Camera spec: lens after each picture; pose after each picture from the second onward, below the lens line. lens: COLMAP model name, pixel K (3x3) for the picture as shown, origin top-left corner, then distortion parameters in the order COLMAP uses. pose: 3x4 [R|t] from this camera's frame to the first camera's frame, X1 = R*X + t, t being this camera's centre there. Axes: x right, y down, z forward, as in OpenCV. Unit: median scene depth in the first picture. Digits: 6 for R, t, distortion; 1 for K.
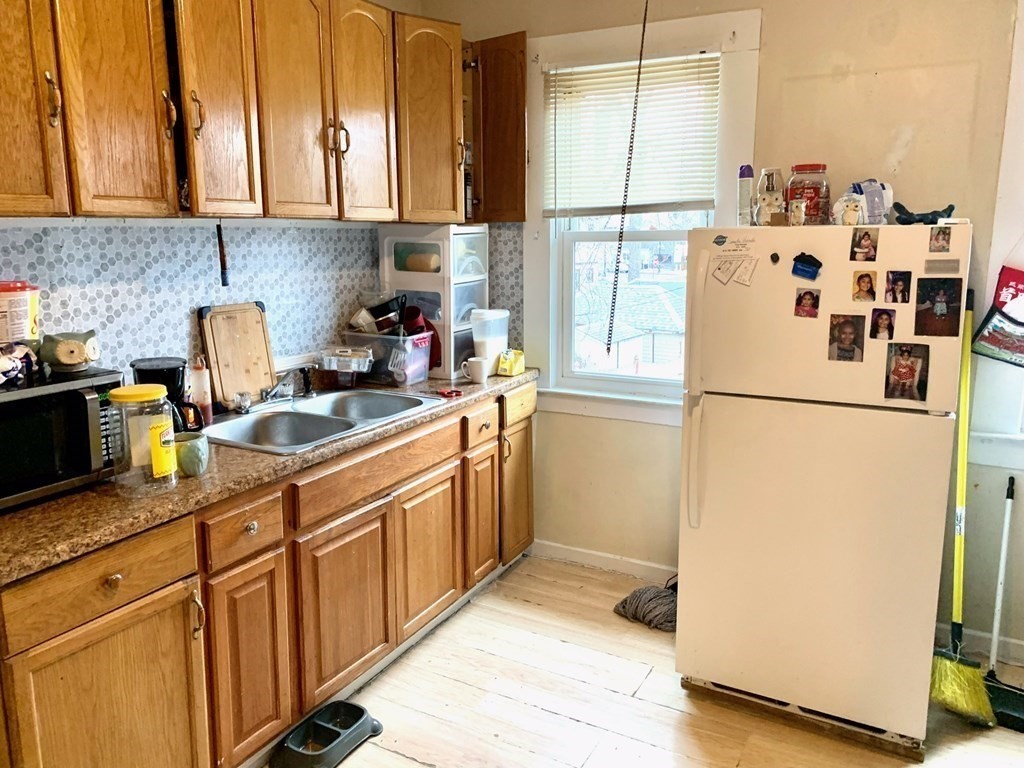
lens RADIAL K [[788.0, 0, 512.0], [0, 788.0, 384.0], [0, 0, 1]] dist [0.058116, -0.048327]
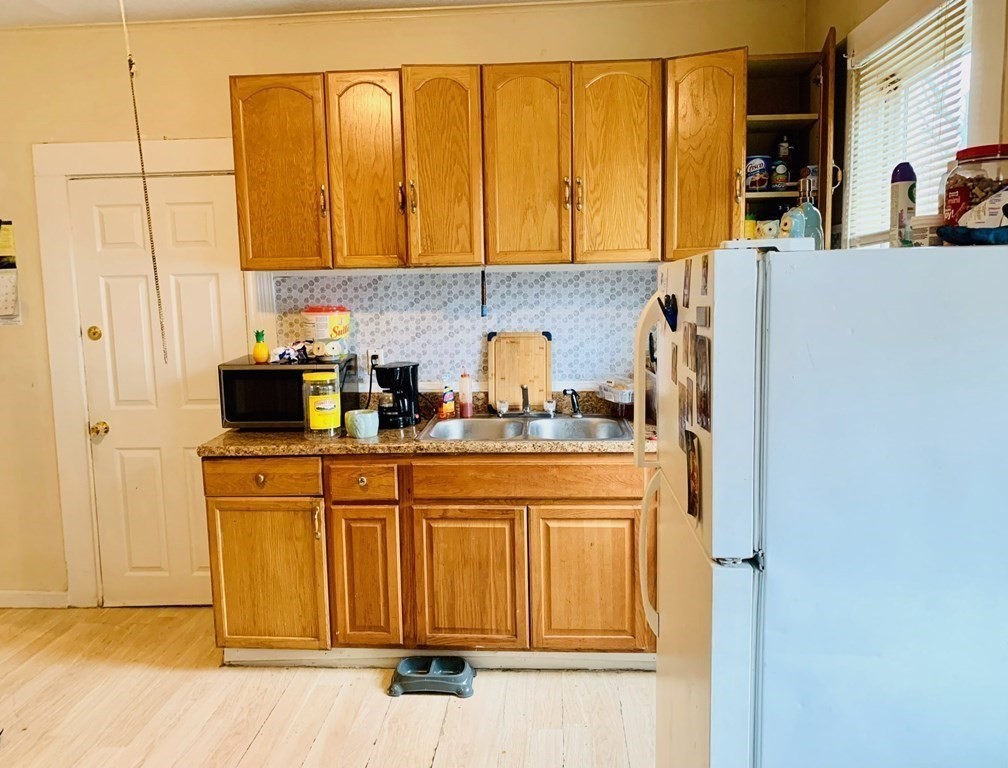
lens RADIAL K [[792.5, 0, 504.0], [0, 792.5, 384.0], [0, 0, 1]] dist [0.098745, -0.005559]
pose [[0.413632, 0.113117, -0.903390, 0.916740], [-0.157939, 0.986123, 0.051162, -0.091759], [0.896640, 0.121519, 0.425757, 0.514917]]
